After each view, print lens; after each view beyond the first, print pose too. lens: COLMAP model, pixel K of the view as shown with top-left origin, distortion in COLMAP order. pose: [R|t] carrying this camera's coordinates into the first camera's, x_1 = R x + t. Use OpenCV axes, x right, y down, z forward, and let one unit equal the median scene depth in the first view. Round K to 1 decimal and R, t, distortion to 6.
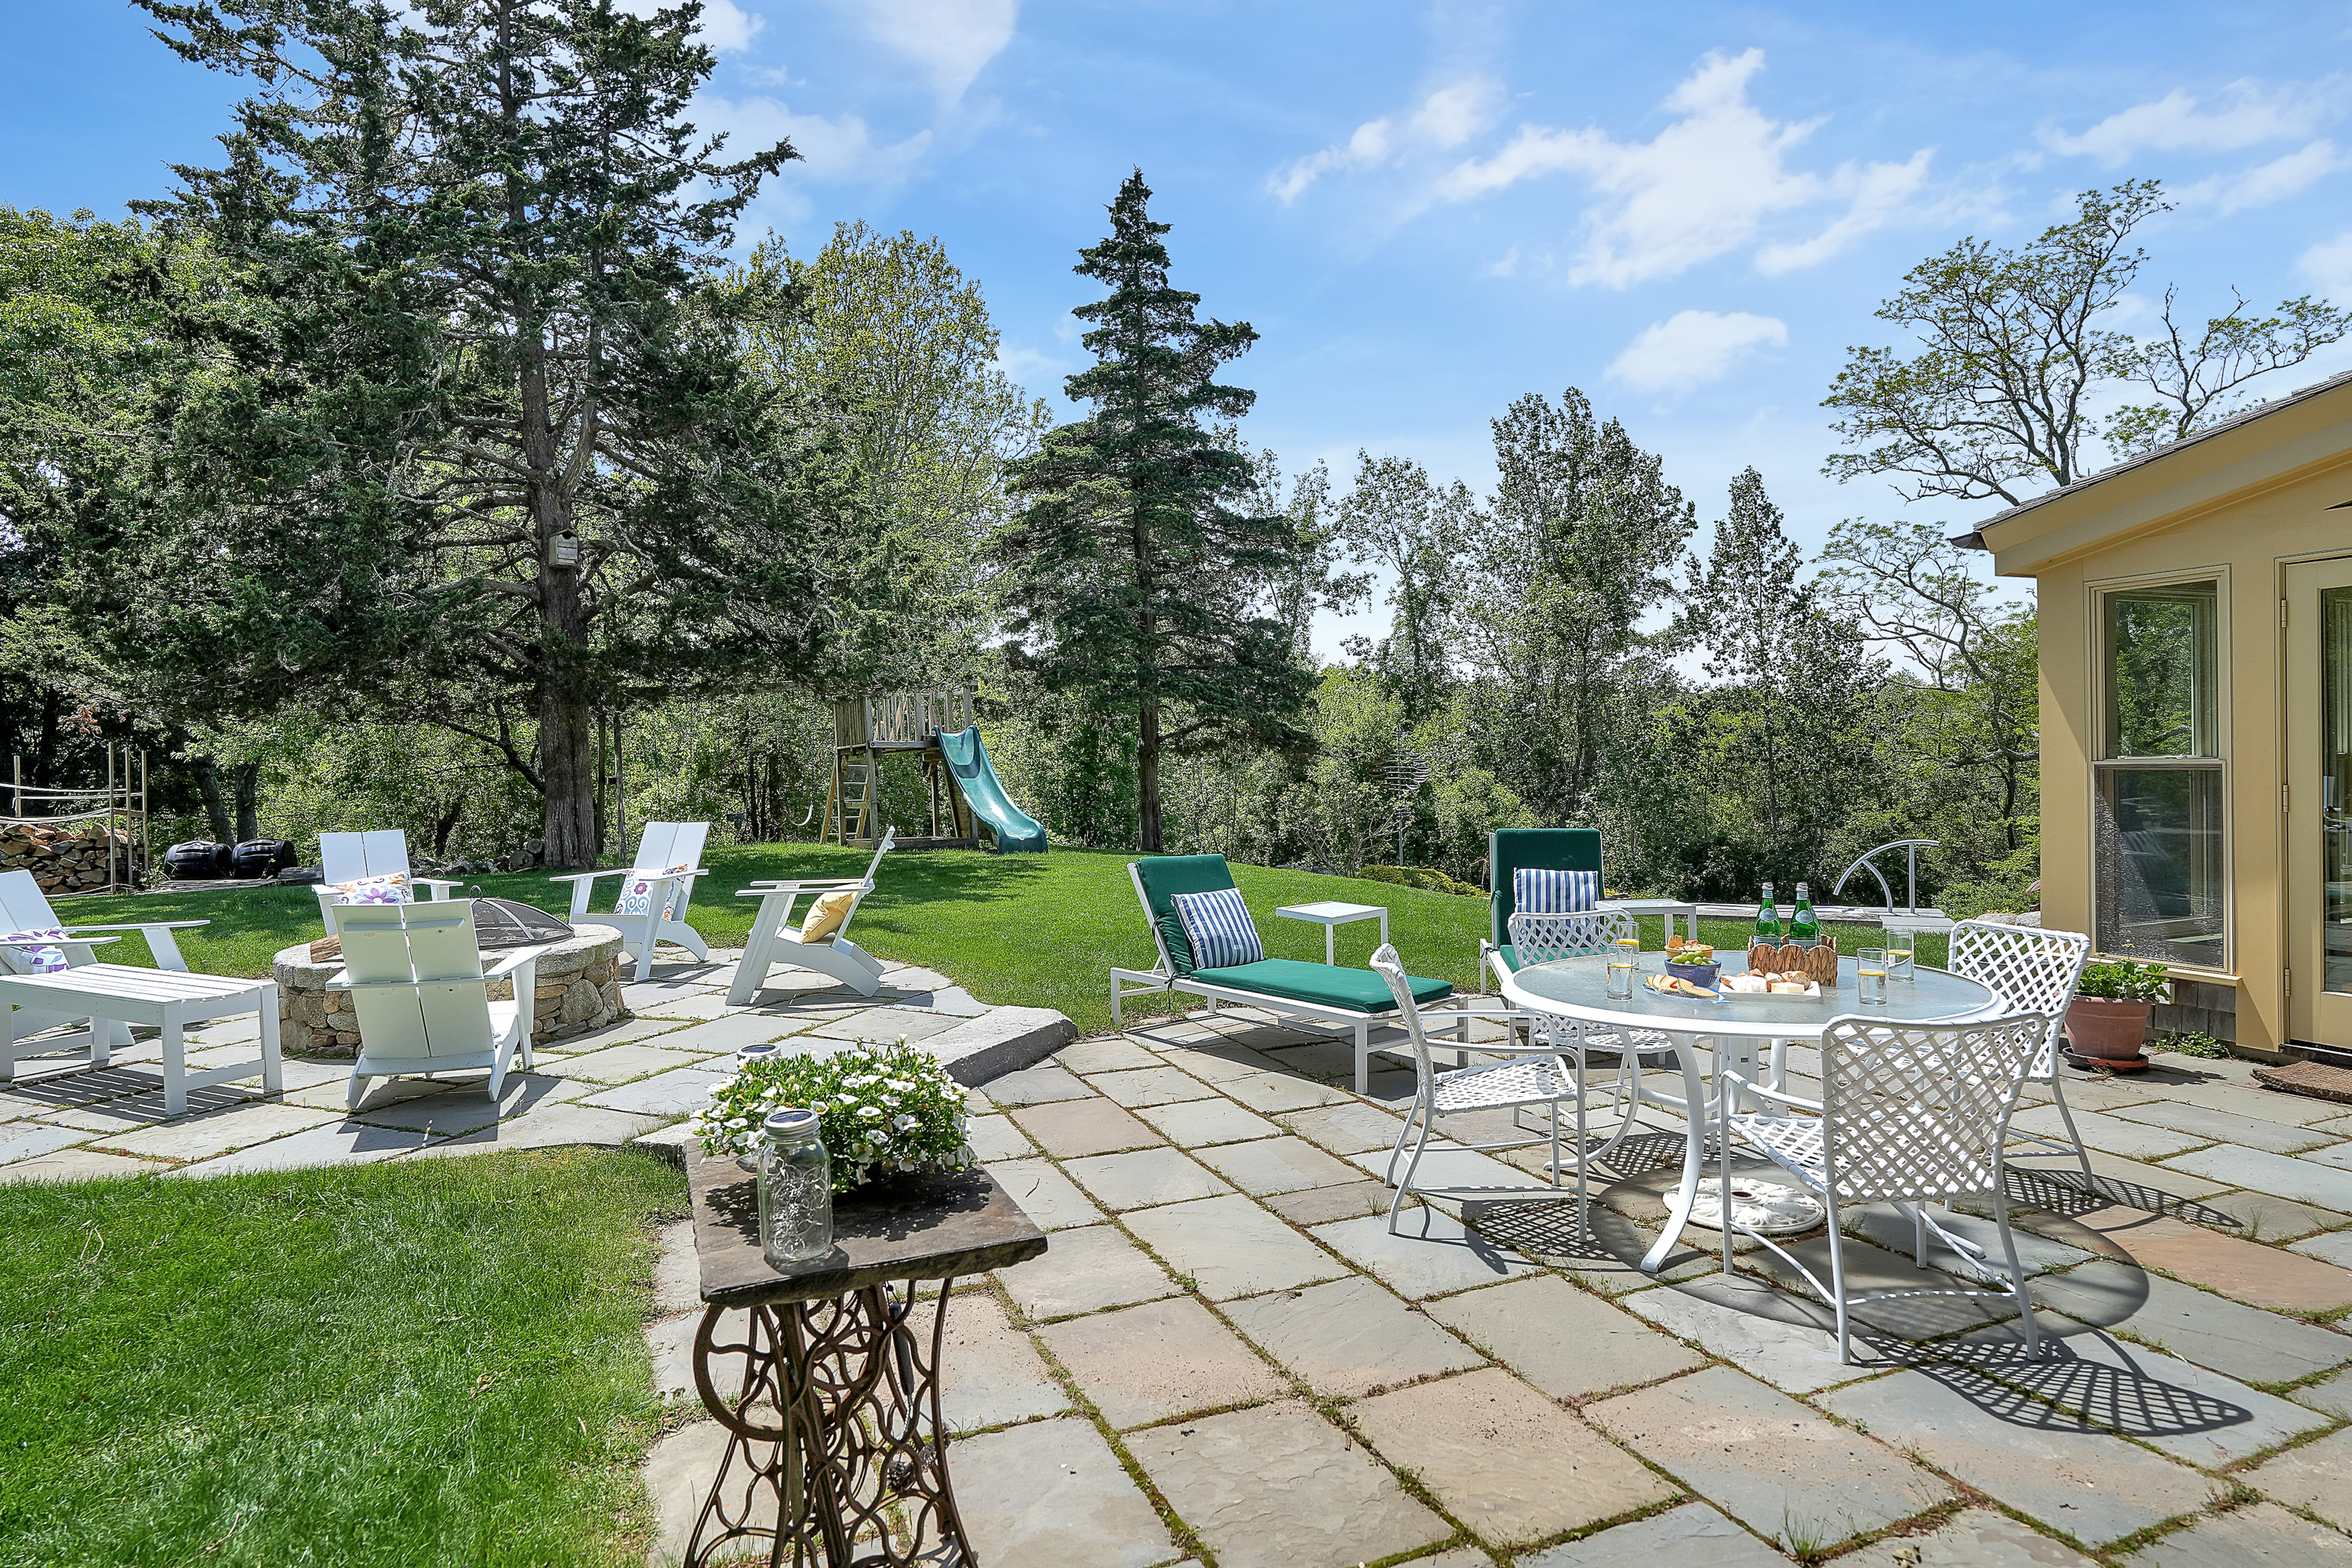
lens RADIAL K [[1311.4, 0, 1188.7], [0, 1311.4, 730.9], [0, 0, 1]] dist [-0.021441, 0.021788]
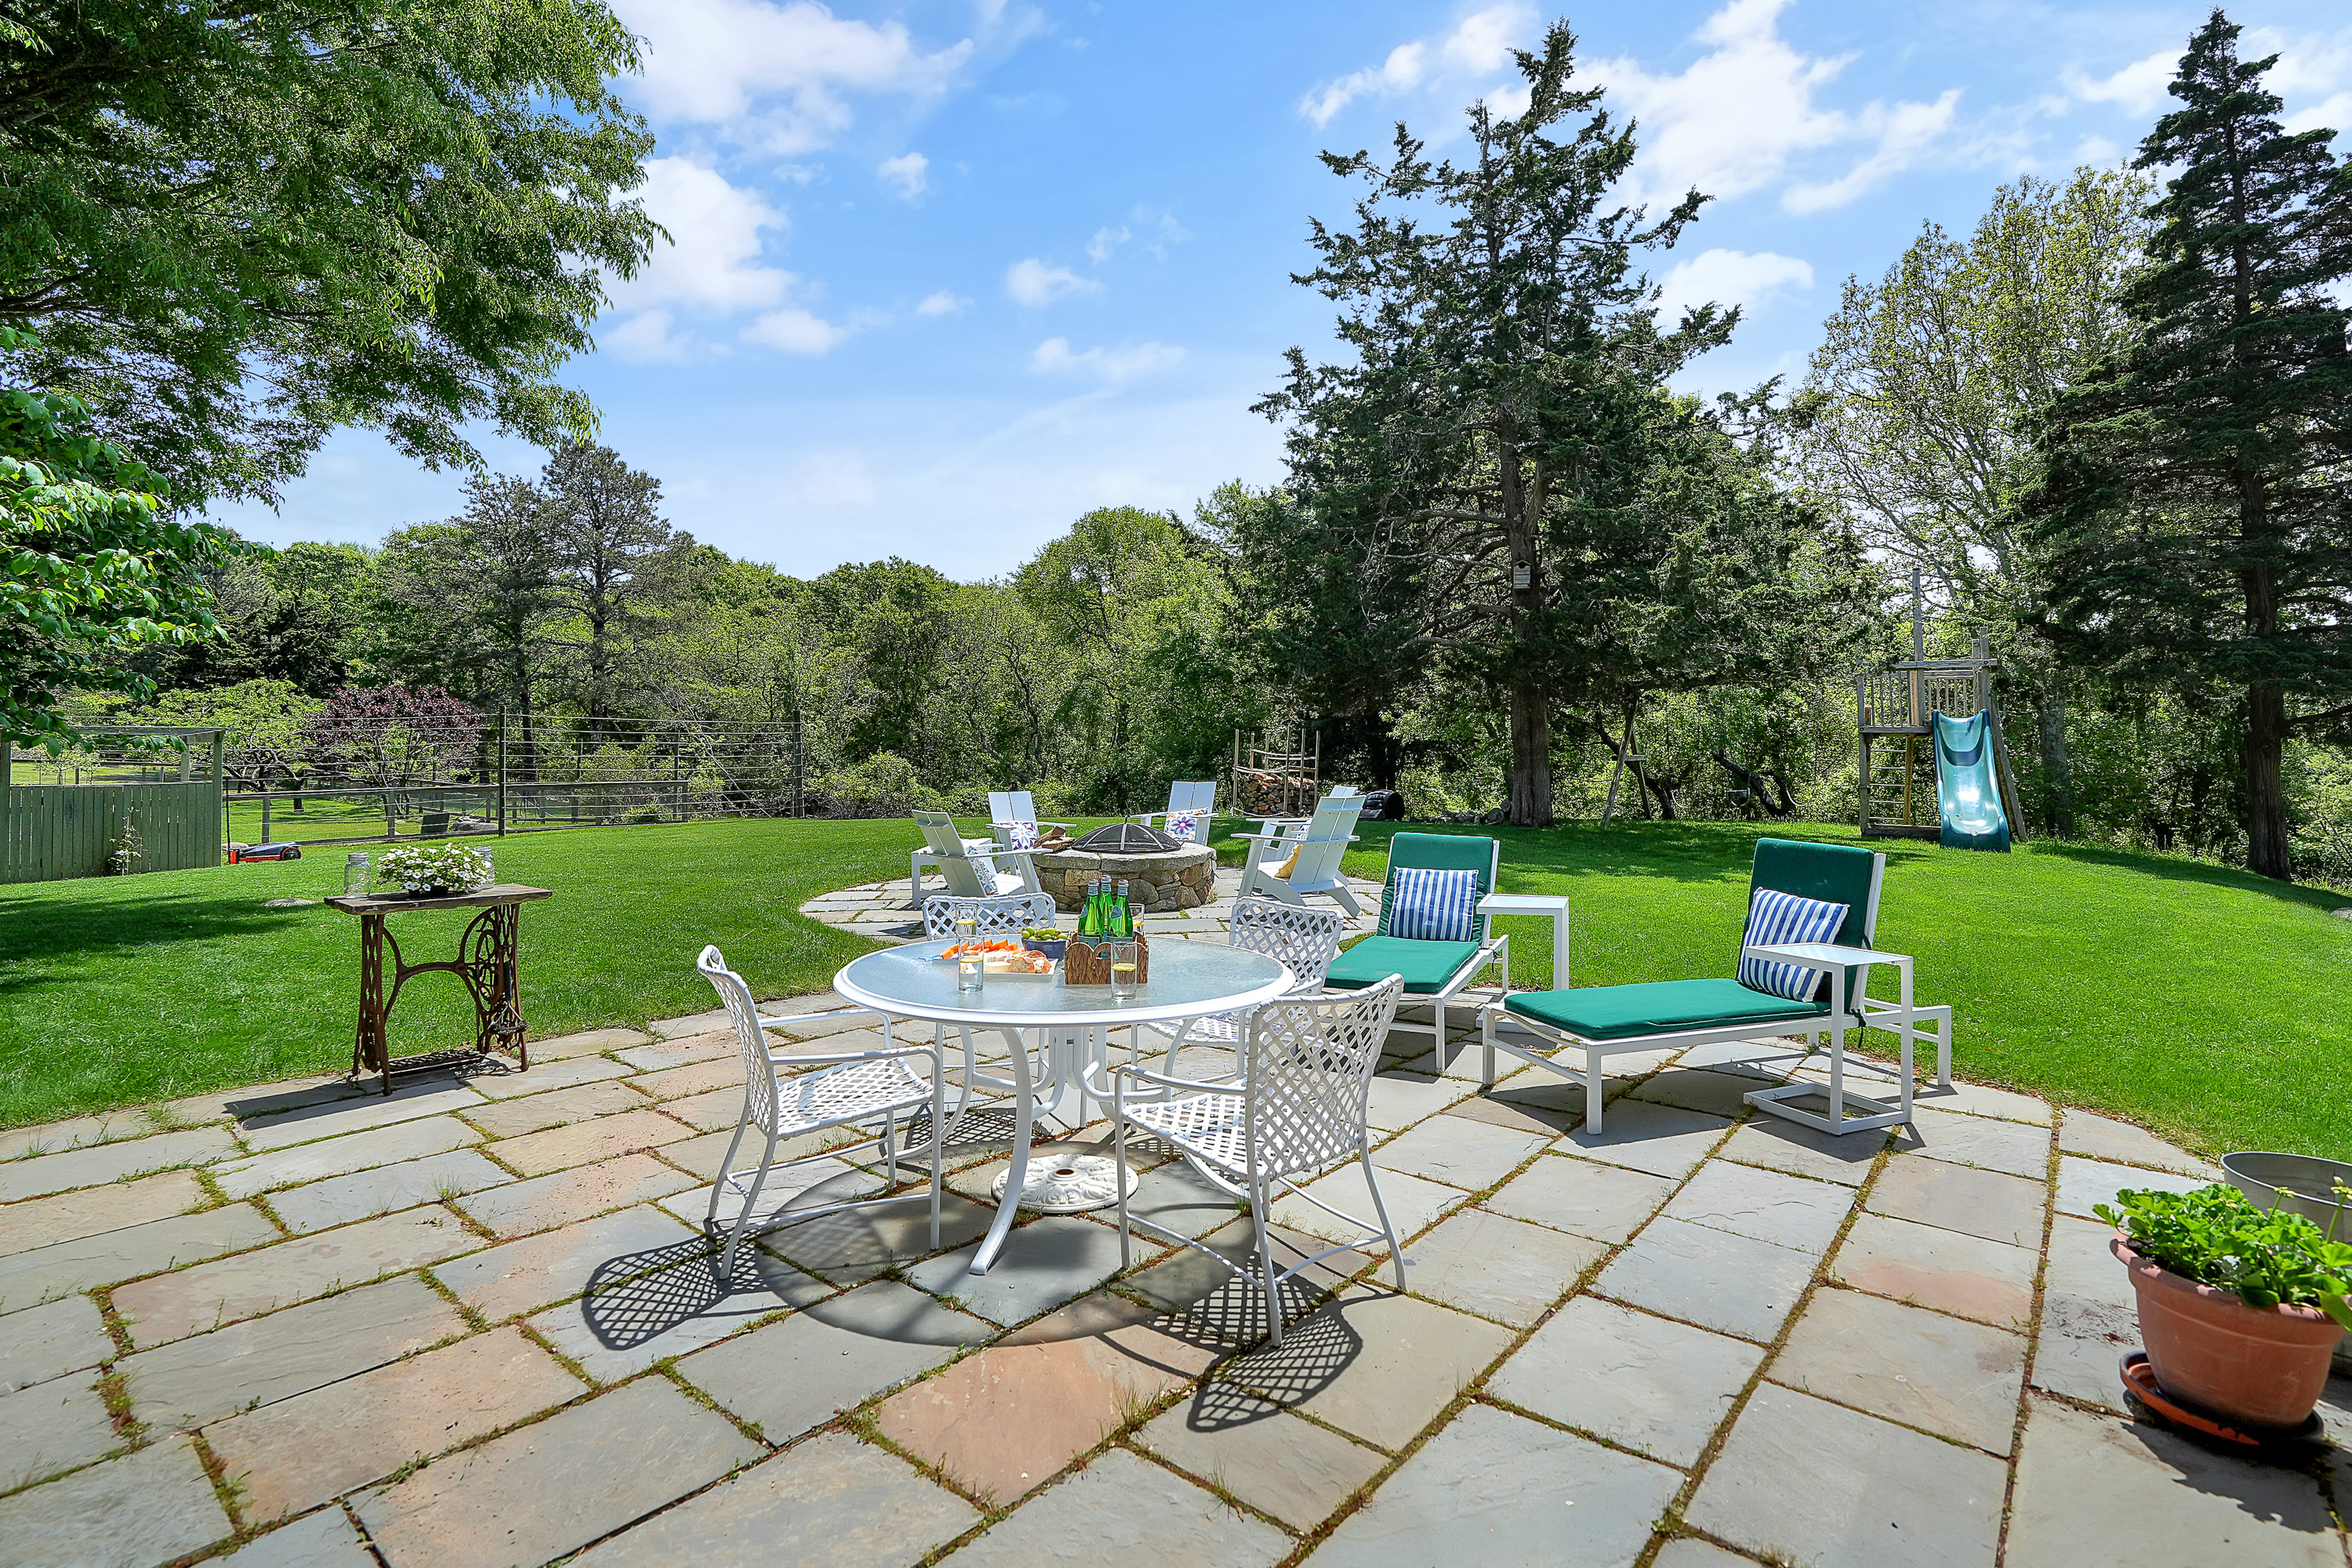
lens RADIAL K [[1112.7, 0, 1180.6], [0, 1112.7, 728.2], [0, 0, 1]] dist [-0.059077, 0.015410]
pose [[0.454643, 0.001781, -0.890672, 0.250699], [0.010209, 0.999922, 0.007210, -0.000541], [0.890615, -0.012371, 0.454589, 0.138828]]
